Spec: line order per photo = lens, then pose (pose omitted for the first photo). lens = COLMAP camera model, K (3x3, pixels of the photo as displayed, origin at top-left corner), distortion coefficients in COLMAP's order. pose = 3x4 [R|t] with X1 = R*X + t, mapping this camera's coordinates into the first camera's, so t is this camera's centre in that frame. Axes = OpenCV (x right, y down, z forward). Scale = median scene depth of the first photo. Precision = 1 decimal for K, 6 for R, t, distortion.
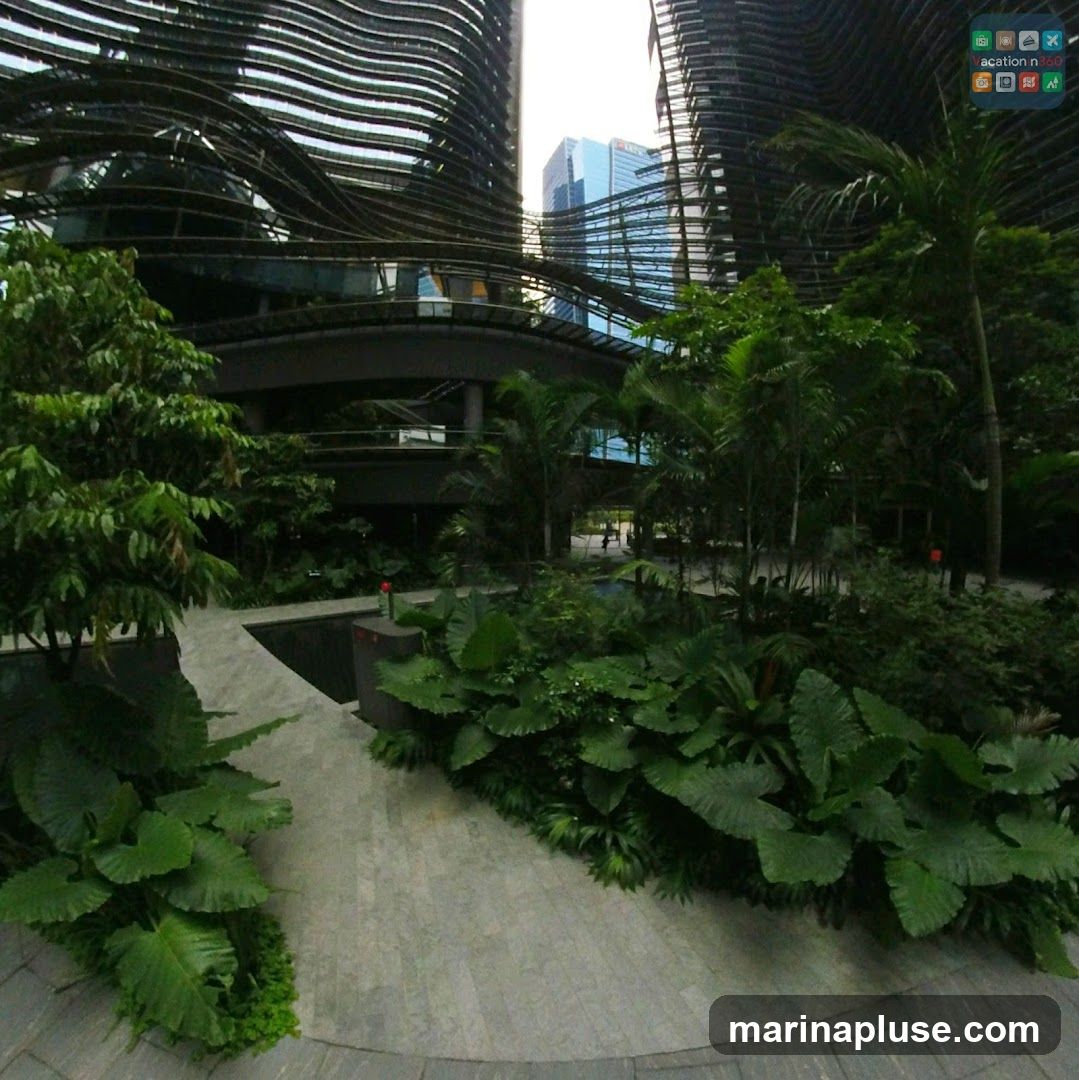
lens RADIAL K [[898.8, 0, 539.5], [0, 898.8, 540.0], [0, 0, 1]] dist [-0.001189, 0.000339]
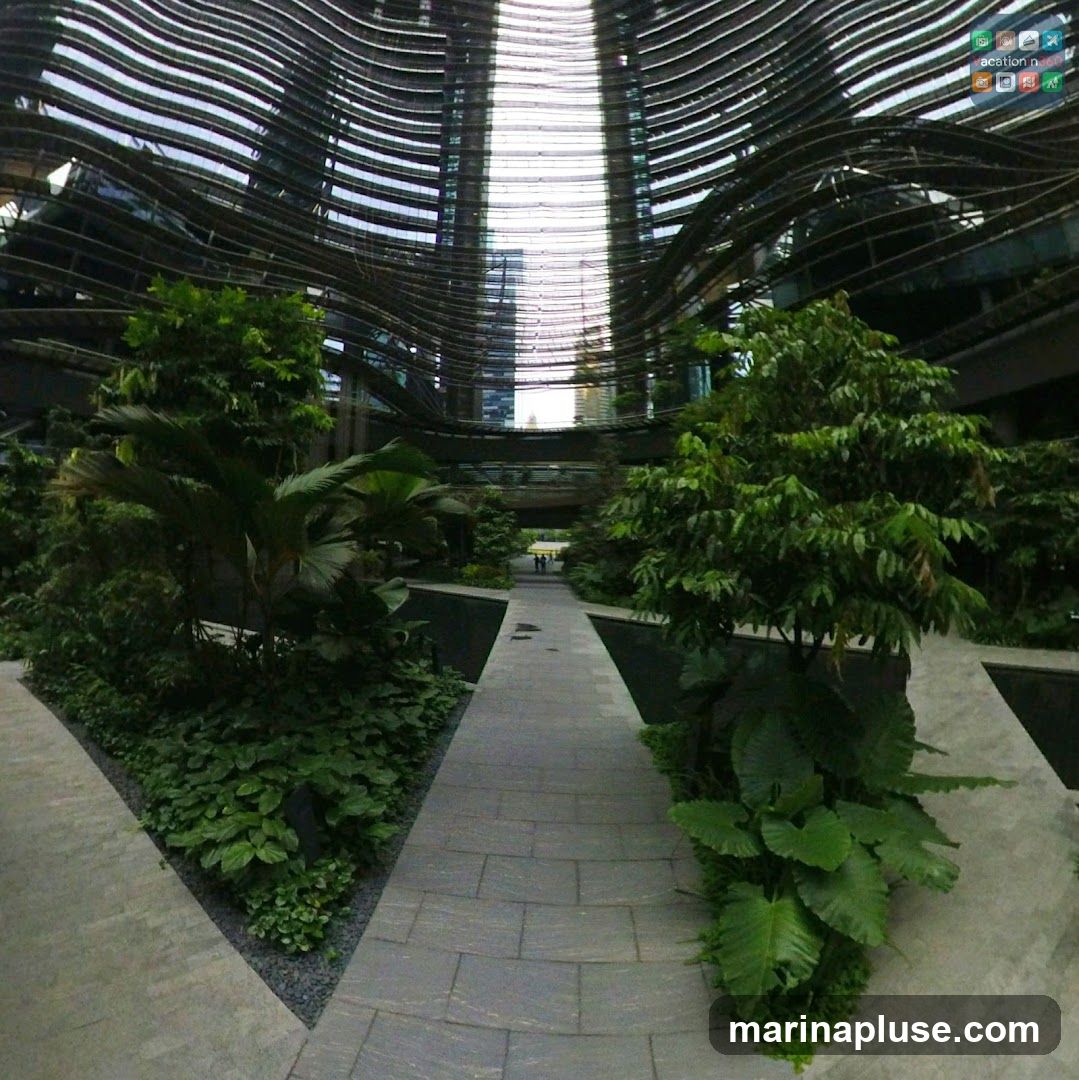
lens RADIAL K [[898.8, 0, 539.5], [0, 898.8, 540.0], [0, 0, 1]] dist [-0.001189, 0.000339]
pose [[-0.008865, 0.010844, -0.999902, 0.594546], [-0.066981, 0.997689, 0.011414, -0.006911], [0.997715, 0.067076, -0.008119, 0.598855]]
